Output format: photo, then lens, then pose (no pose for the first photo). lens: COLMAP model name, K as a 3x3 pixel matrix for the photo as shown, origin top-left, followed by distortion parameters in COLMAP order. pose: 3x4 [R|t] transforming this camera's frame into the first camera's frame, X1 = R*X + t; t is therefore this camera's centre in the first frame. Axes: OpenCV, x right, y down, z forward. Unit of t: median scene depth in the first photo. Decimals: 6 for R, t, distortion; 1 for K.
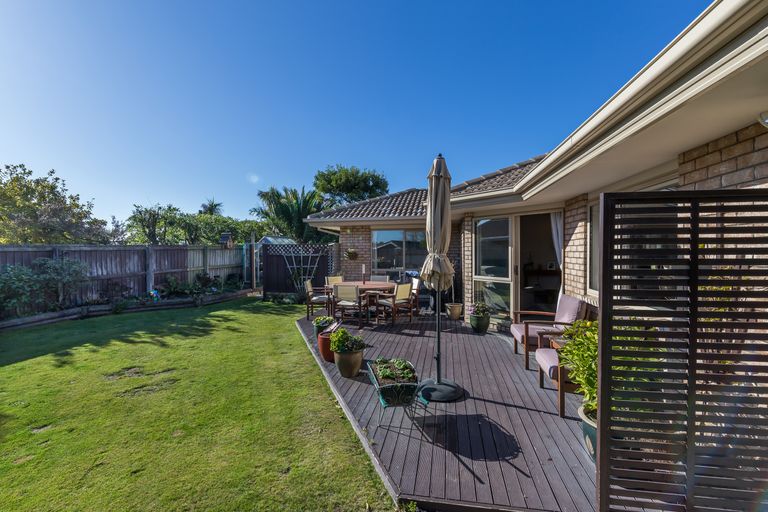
lens RADIAL K [[334.5, 0, 385.8], [0, 334.5, 255.9], [0, 0, 1]] dist [0.000908, -0.000572]
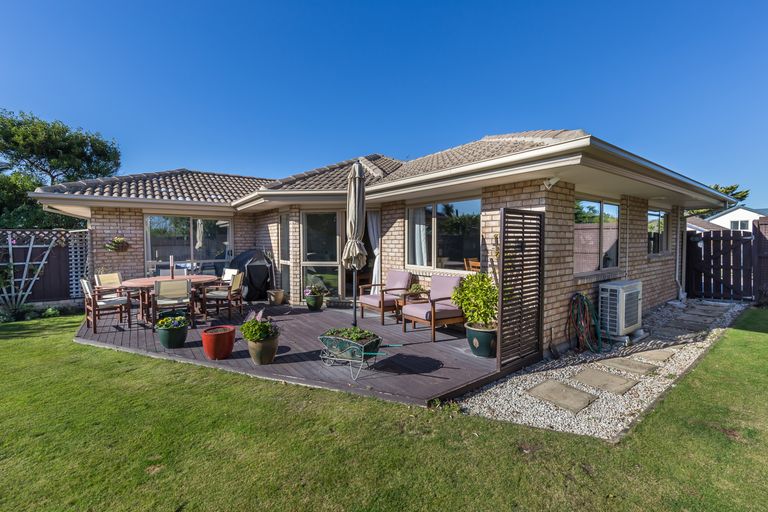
lens RADIAL K [[334.5, 0, 385.4], [0, 334.5, 251.4], [0, 0, 1]] dist [0.000908, -0.000572]
pose [[0.685479, -0.022918, 0.727732, -0.513257], [0.013794, 0.999734, 0.018492, 0.011020], [-0.727962, -0.002638, 0.685612, 0.050299]]
